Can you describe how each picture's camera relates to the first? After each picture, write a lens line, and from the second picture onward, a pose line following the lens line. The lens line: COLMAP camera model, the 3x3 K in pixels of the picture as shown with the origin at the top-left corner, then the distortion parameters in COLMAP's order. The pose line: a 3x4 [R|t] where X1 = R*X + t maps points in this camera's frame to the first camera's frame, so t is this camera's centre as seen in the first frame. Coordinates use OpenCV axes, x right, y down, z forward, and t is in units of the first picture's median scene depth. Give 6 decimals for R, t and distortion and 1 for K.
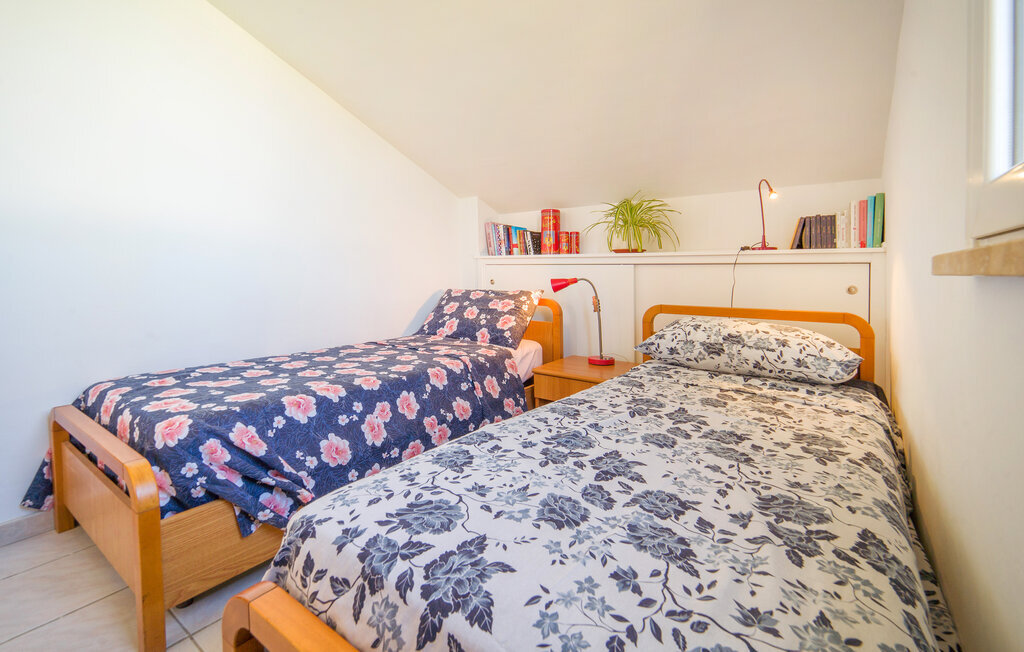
lens RADIAL K [[480.4, 0, 511.5], [0, 480.4, 274.6], [0, 0, 1]] dist [0.000423, -0.000029]
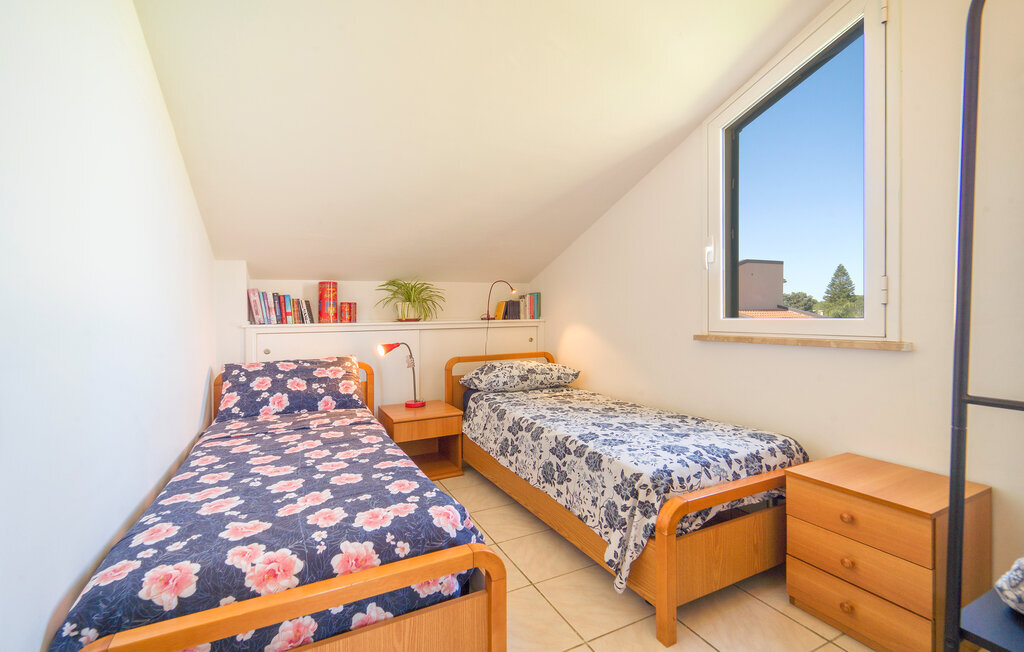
lens RADIAL K [[429.6, 0, 513.0], [0, 429.6, 302.1], [0, 0, 1]] dist [0.000824, 0.000033]
pose [[0.441490, 0.015844, 0.897126, -0.956661], [0.020359, 0.999410, -0.027669, -0.080317], [-0.897035, 0.030480, 0.440907, 0.279525]]
